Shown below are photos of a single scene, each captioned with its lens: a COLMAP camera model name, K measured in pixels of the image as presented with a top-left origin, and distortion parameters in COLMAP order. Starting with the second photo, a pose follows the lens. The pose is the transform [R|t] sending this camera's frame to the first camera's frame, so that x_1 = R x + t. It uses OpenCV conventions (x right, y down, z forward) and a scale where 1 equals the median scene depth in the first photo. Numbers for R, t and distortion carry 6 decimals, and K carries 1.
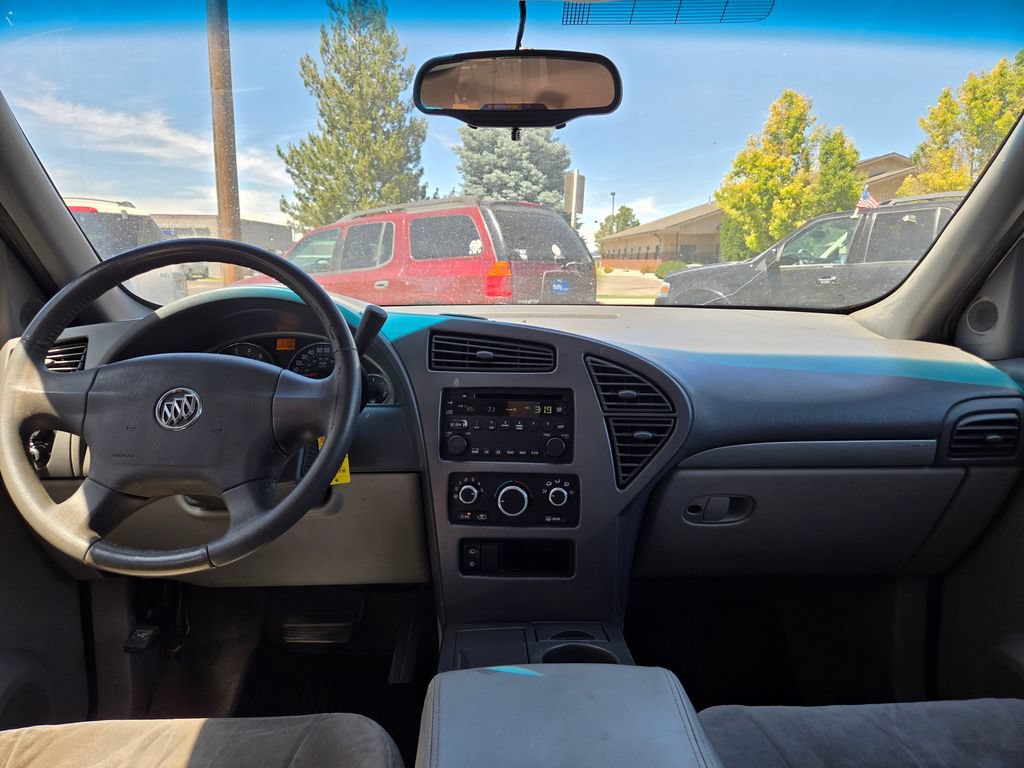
lens RADIAL K [[687.6, 0, 518.7], [0, 687.6, 396.1], [0, 0, 1]] dist [0.052270, -0.047344]
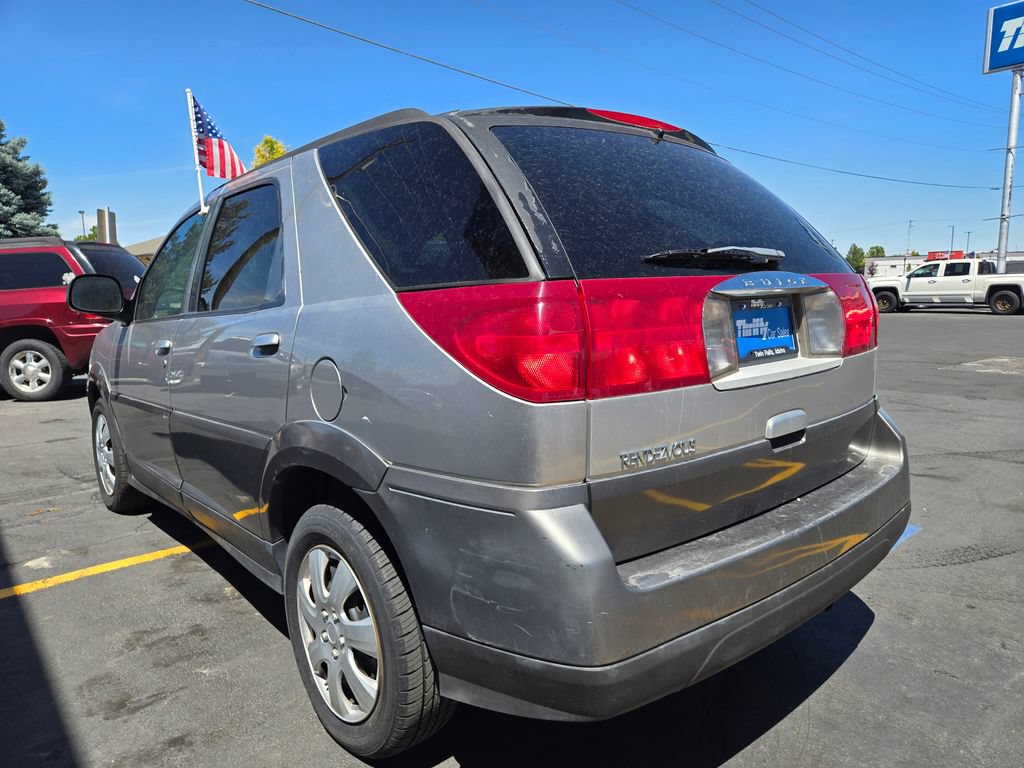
lens RADIAL K [[687.6, 0, 507.5], [0, 687.6, 380.6], [0, 0, 1]] dist [0.052270, -0.047344]
pose [[0.776265, -0.111170, 0.620527, -0.061327], [0.143255, 0.989684, -0.001903, 0.018910], [-0.613914, 0.090371, 0.784183, -0.106291]]
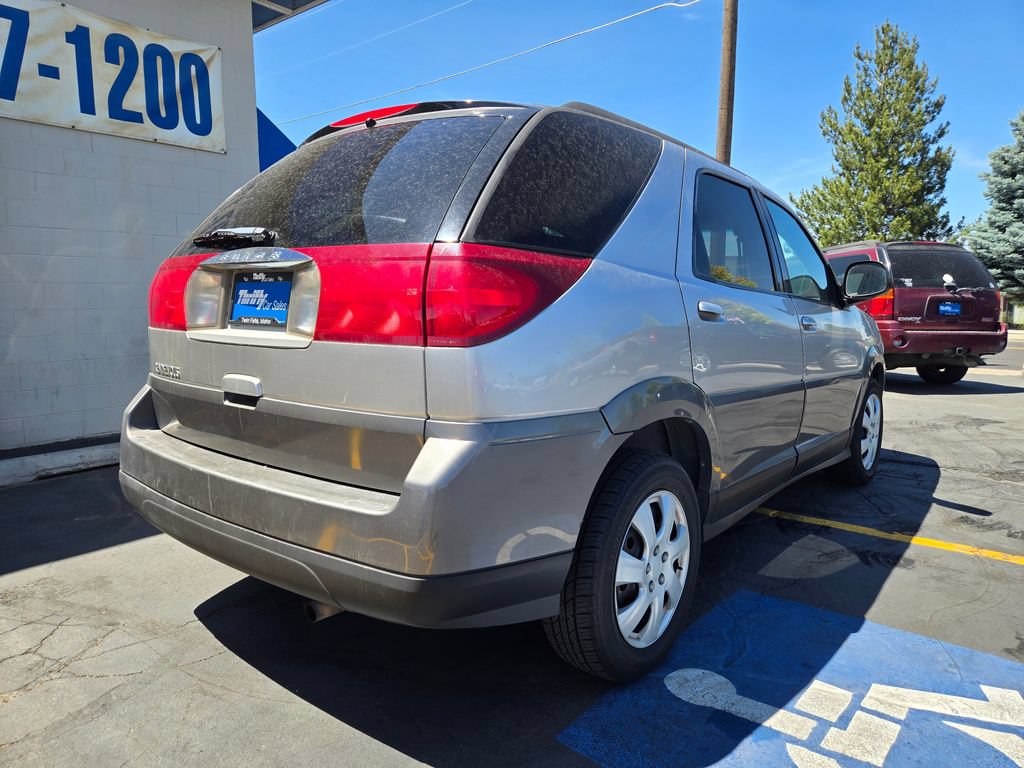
lens RADIAL K [[687.6, 0, 511.5], [0, 687.6, 379.9], [0, 0, 1]] dist [0.052270, -0.047344]
pose [[0.753170, 0.073030, -0.653759, 0.074398], [-0.121870, 0.992105, -0.029577, 0.025036], [0.646438, 0.101950, 0.756125, -0.107267]]
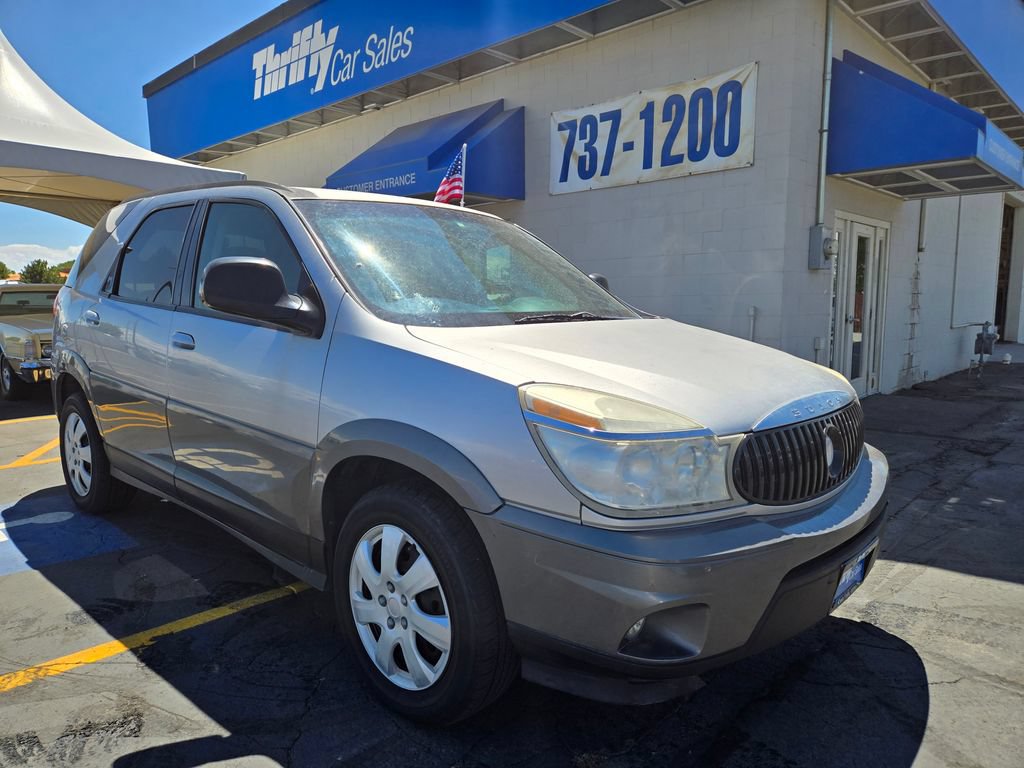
lens RADIAL K [[687.6, 0, 511.7], [0, 687.6, 390.5], [0, 0, 1]] dist [0.052270, -0.047344]
pose [[-0.704128, 0.081905, -0.705333, 0.074721], [-0.140924, 0.957447, 0.251865, -0.021686], [0.695948, 0.276744, -0.662623, 0.126754]]
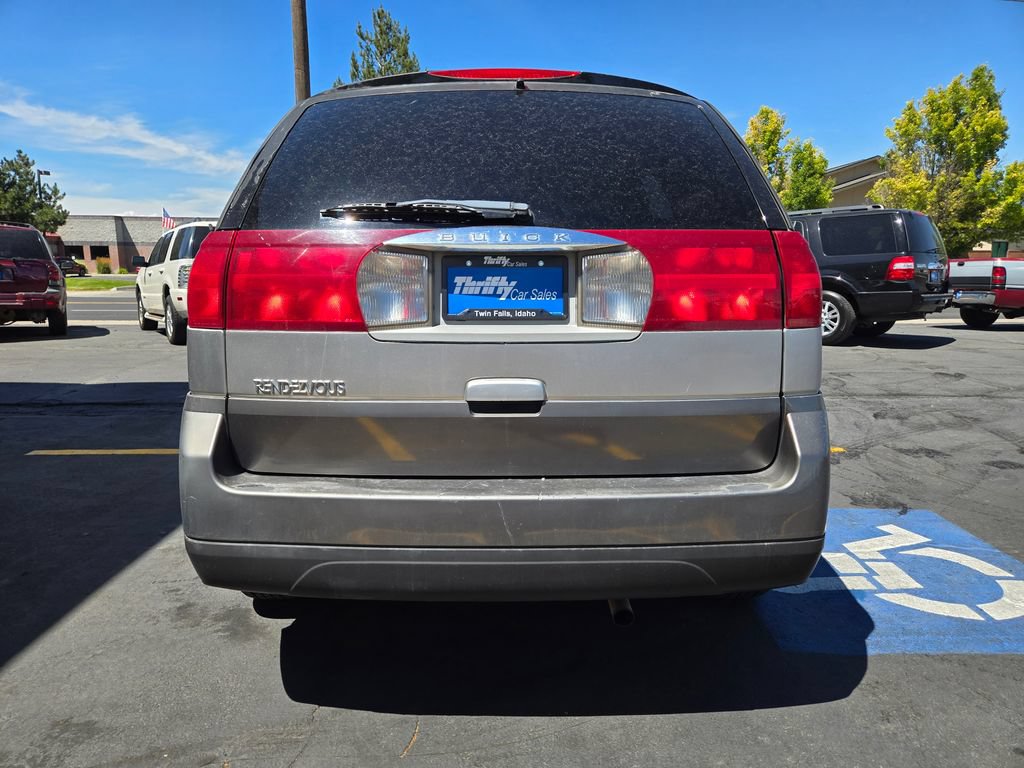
lens RADIAL K [[687.6, 0, 510.6], [0, 687.6, 388.1], [0, 0, 1]] dist [0.052270, -0.047344]
pose [[0.999592, -0.005298, -0.028052, 0.004761], [0.004981, 0.999923, -0.011341, 0.027444], [0.028110, 0.011196, 0.999542, -0.132625]]
